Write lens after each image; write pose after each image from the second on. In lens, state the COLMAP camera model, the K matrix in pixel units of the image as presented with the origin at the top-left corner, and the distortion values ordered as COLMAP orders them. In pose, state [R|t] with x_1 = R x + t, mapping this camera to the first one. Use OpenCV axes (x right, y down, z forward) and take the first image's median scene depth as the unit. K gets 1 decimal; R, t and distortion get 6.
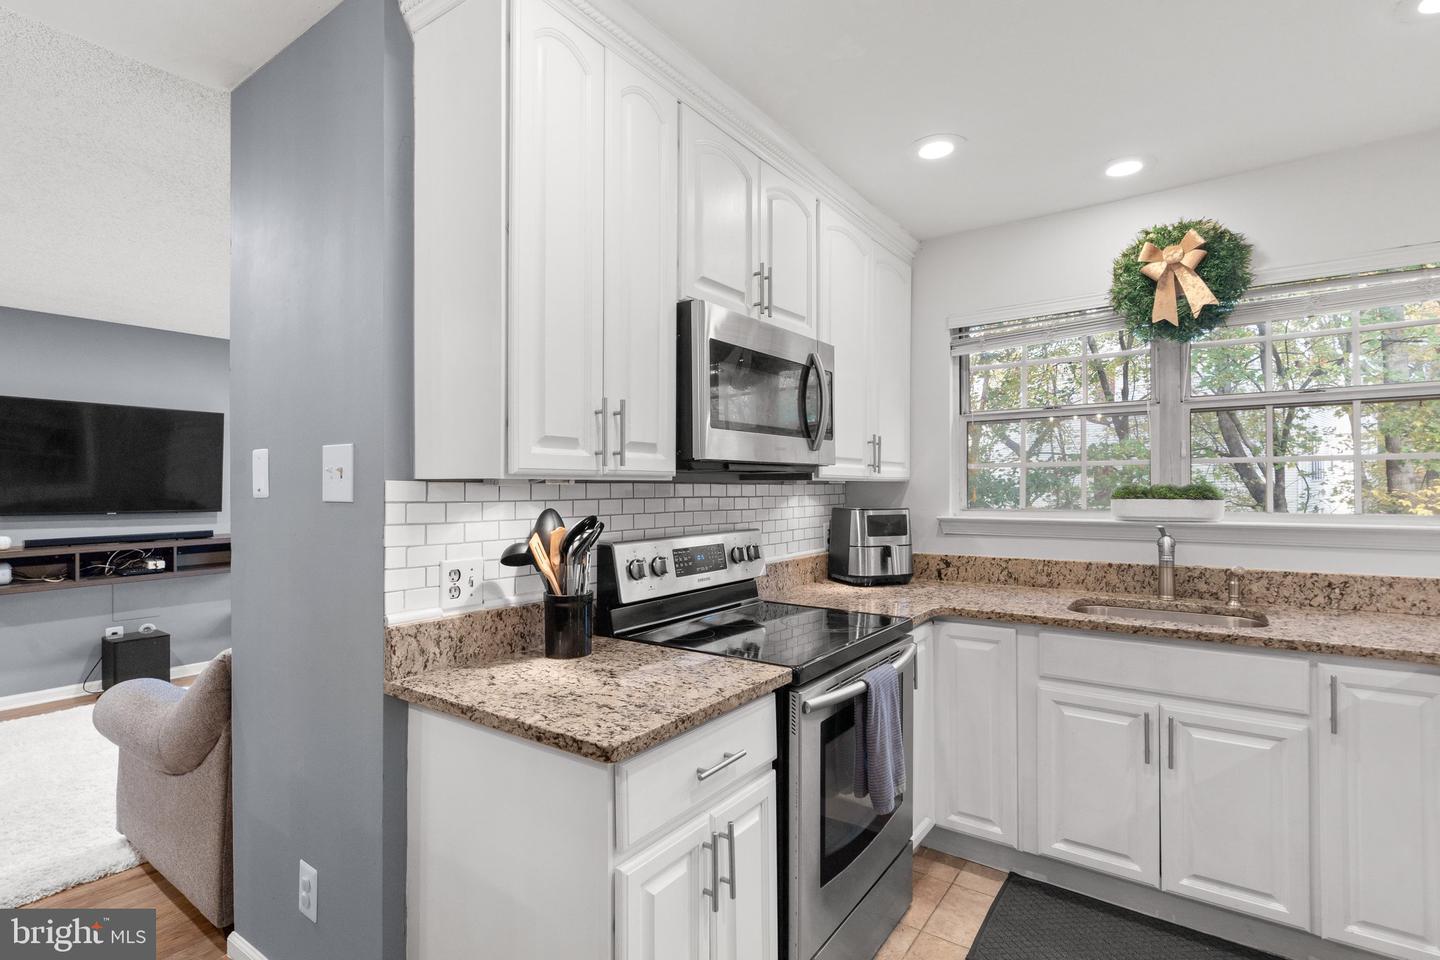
lens RADIAL K [[680.6, 0, 714.6], [0, 680.6, 489.4], [0, 0, 1]] dist [-0.003827, 0.001773]
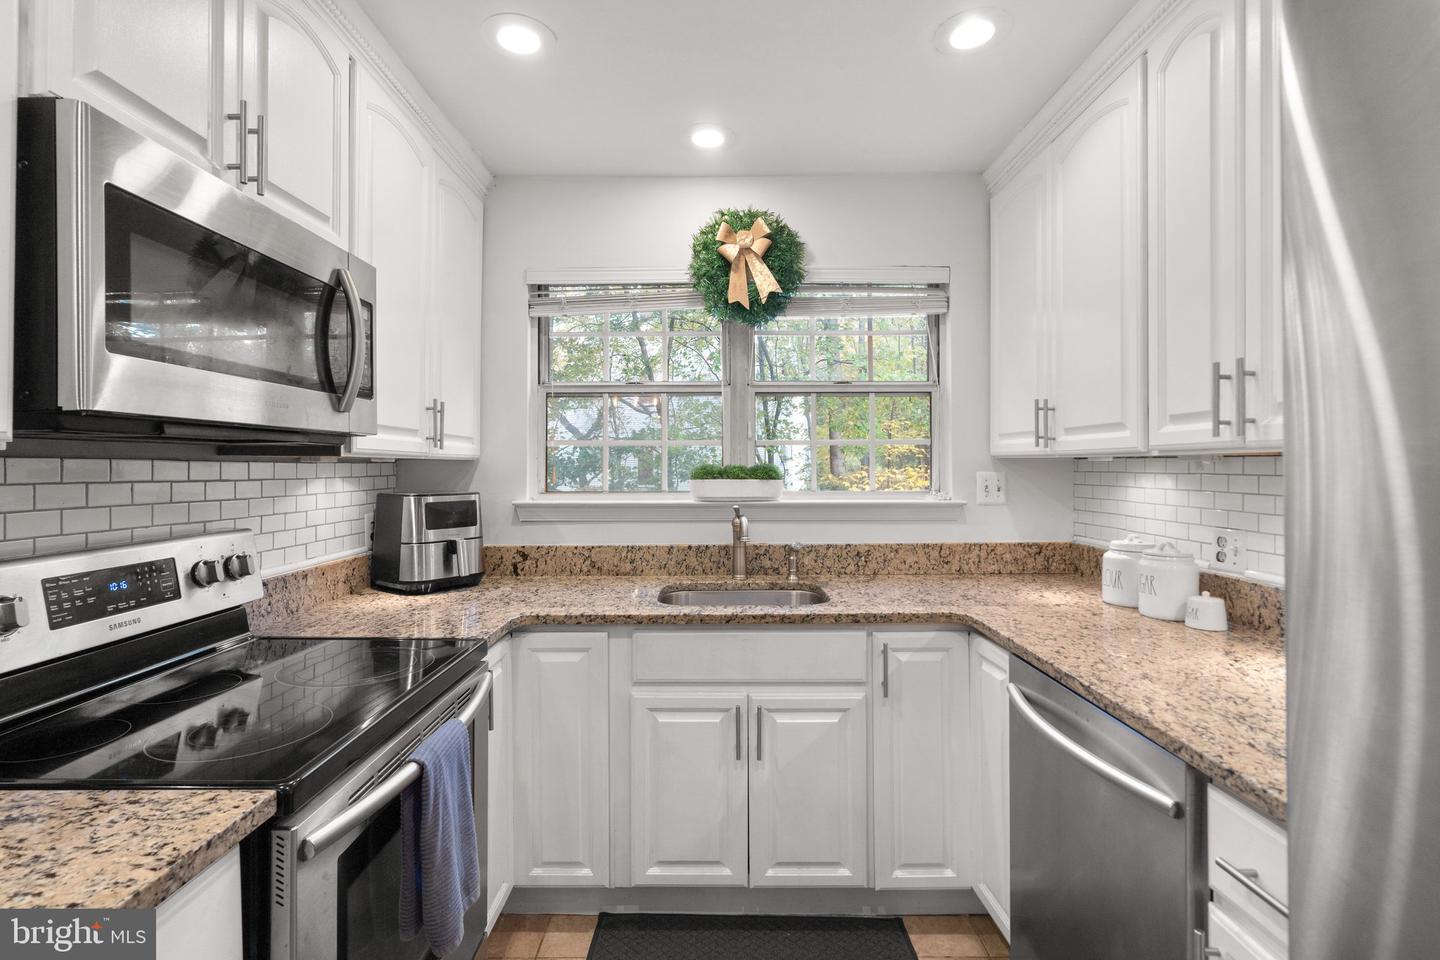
lens RADIAL K [[665.8, 0, 712.9], [0, 665.8, 466.6], [0, 0, 1]] dist [-0.006705, 0.002270]
pose [[0.811719, 0.003565, 0.584038, 0.055239], [-0.000617, 0.999986, -0.005247, 0.000701], [-0.584049, 0.003899, 0.811709, 0.224116]]
